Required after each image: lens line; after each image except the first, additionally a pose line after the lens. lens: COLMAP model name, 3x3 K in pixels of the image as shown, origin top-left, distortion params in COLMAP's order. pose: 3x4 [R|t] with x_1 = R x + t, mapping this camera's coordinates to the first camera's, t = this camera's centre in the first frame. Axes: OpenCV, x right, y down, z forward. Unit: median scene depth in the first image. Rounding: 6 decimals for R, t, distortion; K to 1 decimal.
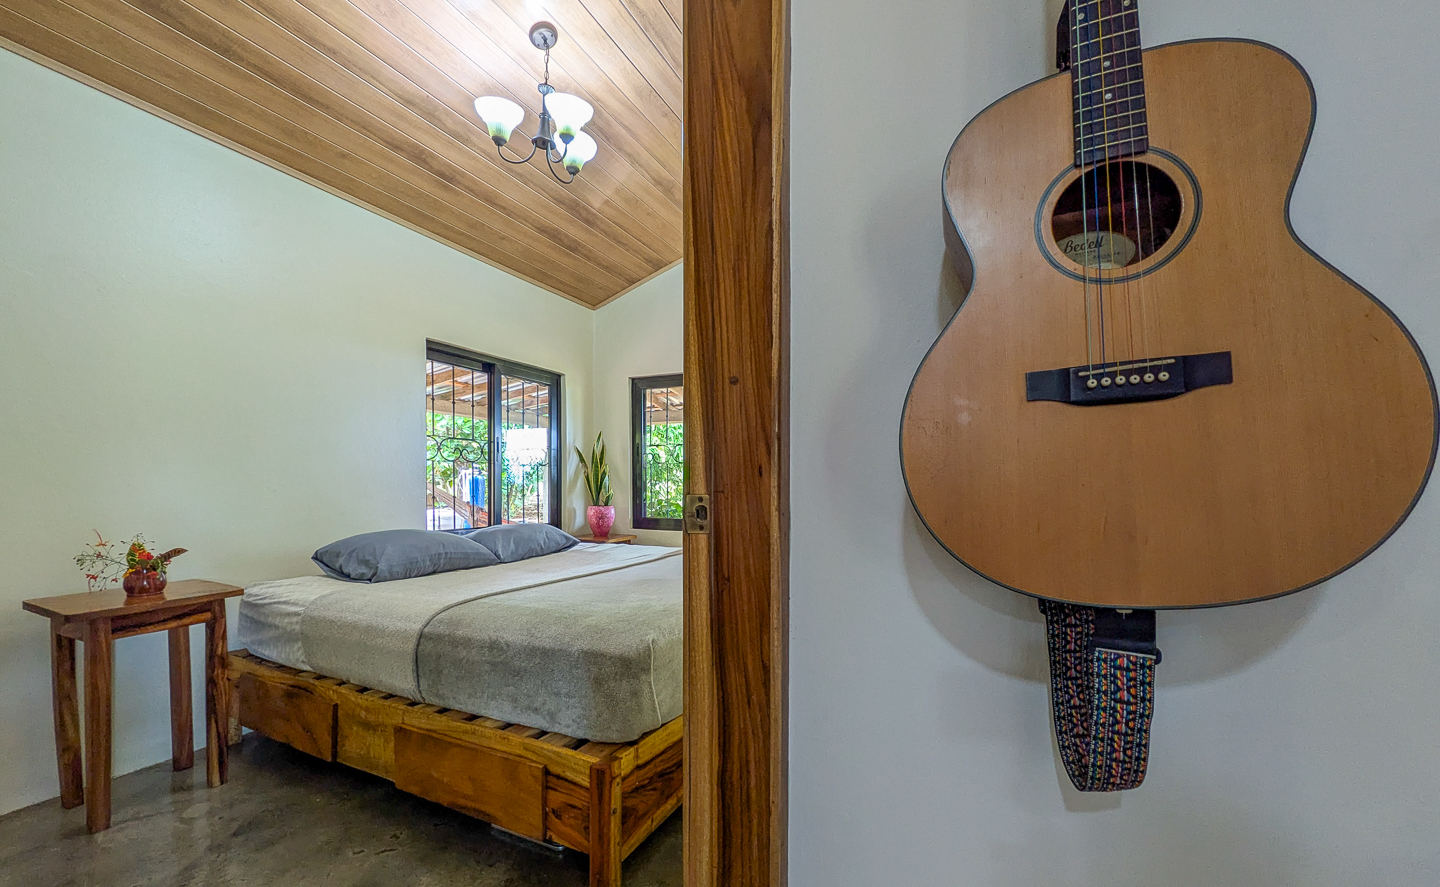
lens RADIAL K [[574.2, 0, 714.1], [0, 574.2, 498.5], [0, 0, 1]] dist [0.000269, -0.000183]
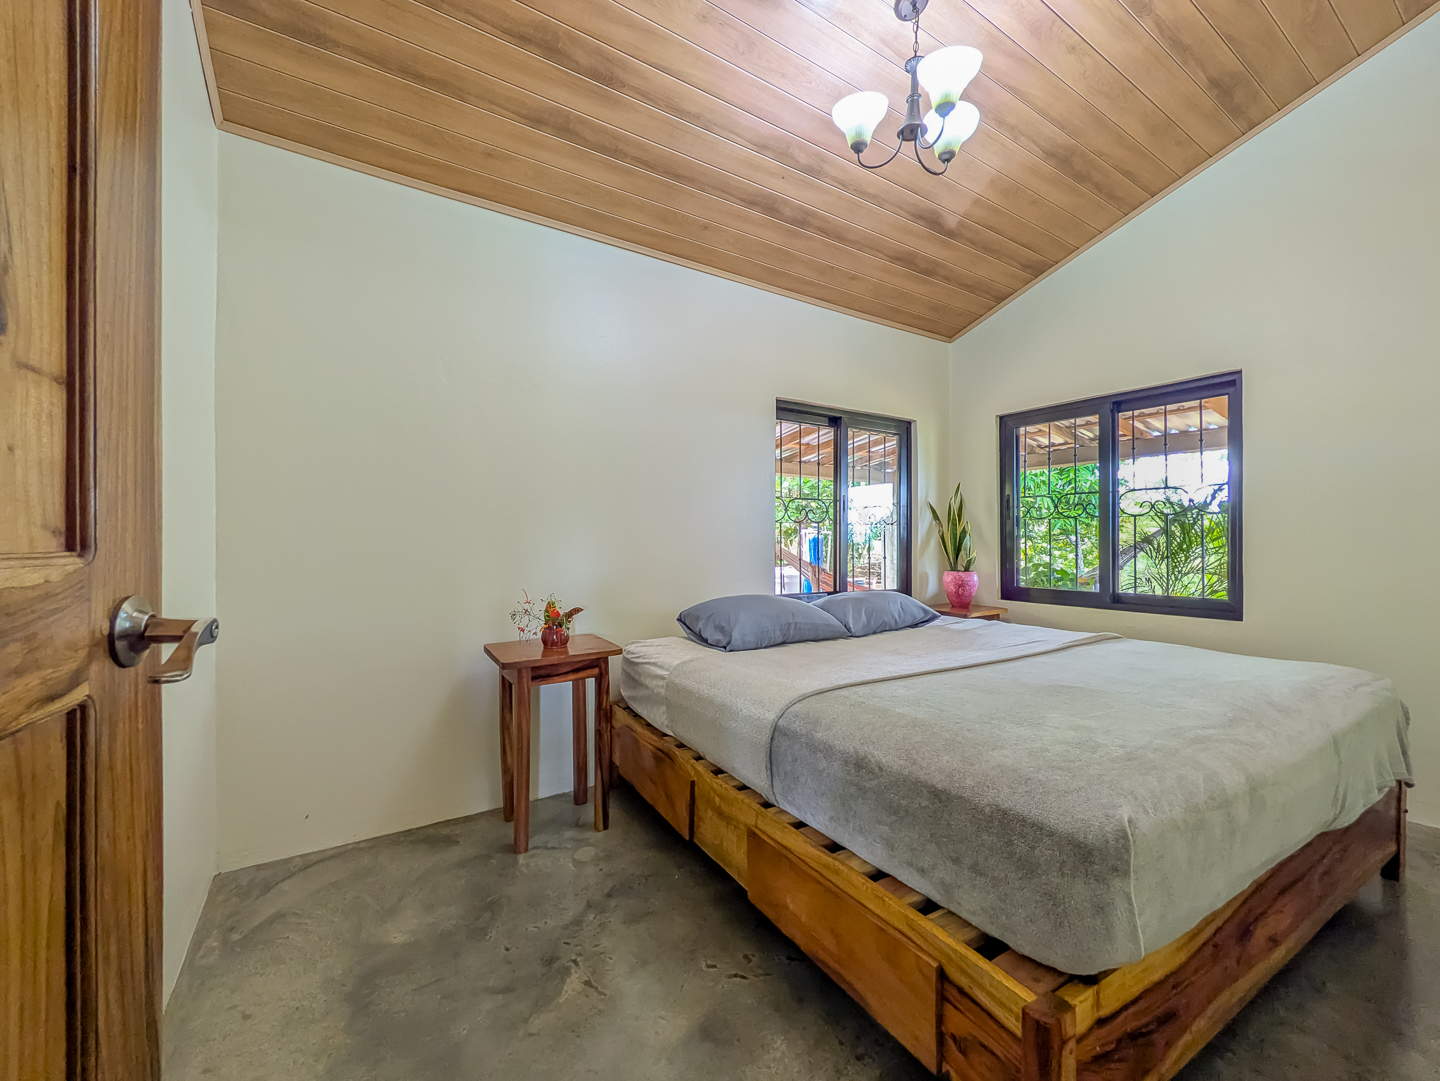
lens RADIAL K [[576.9, 0, 717.2], [0, 576.9, 539.5], [0, 0, 1]] dist [0.000776, 0.000060]
pose [[0.850881, -0.006408, -0.525319, -0.106389], [-0.007817, 0.999661, -0.024855, -0.018632], [0.525300, 0.025255, 0.850542, 0.175548]]
